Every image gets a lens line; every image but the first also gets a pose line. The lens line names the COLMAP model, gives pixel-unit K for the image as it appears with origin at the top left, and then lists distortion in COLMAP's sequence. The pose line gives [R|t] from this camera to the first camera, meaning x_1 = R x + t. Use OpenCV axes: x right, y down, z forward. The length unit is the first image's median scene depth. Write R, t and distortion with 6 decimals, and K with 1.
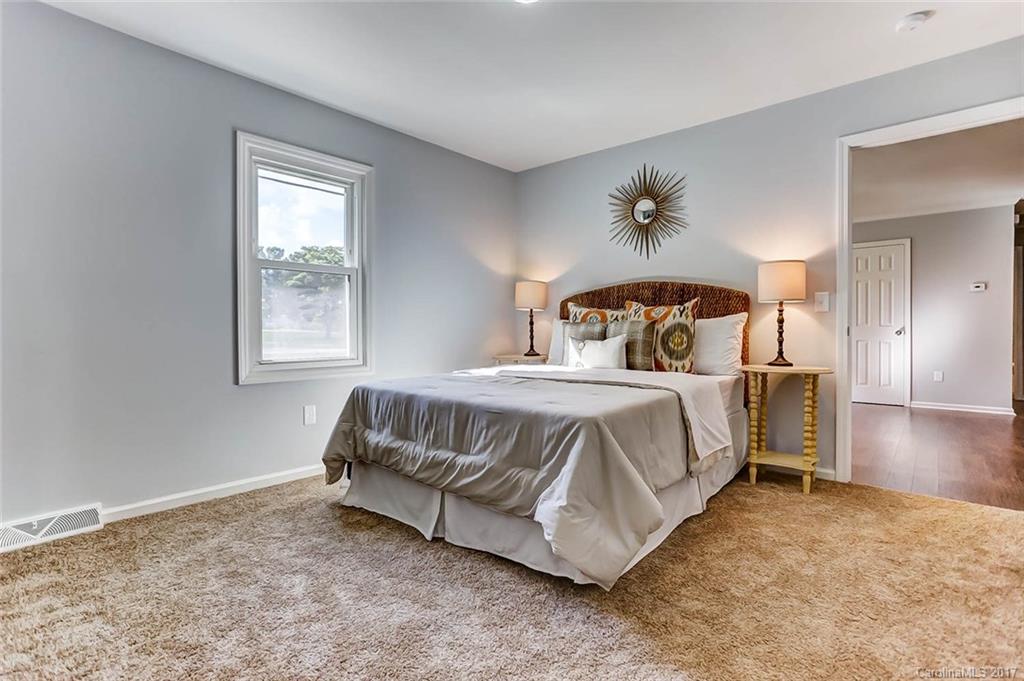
lens RADIAL K [[515.0, 0, 512.0], [0, 515.0, 340.5], [0, 0, 1]] dist [-0.004304, 0.000066]
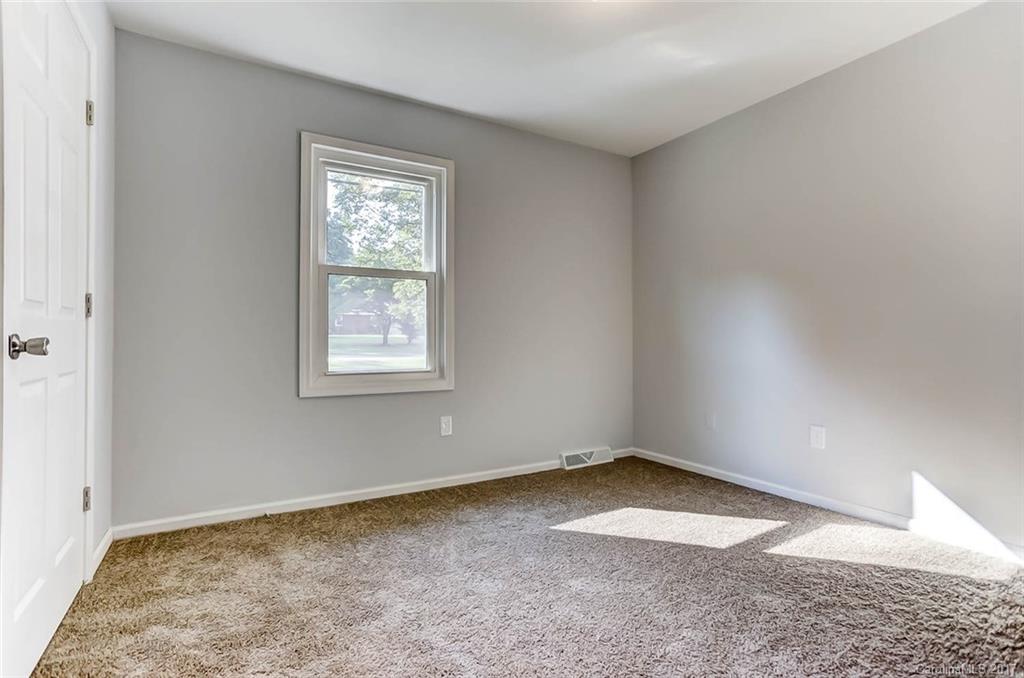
lens RADIAL K [[515.0, 0, 512.0], [0, 515.0, 339.0], [0, 0, 1]] dist [-0.004304, 0.000066]
pose [[0.949343, -0.002437, -0.314234, 0.133913], [-0.007150, 0.999544, -0.029354, 0.004611], [0.314162, 0.030113, 0.948892, 0.204436]]
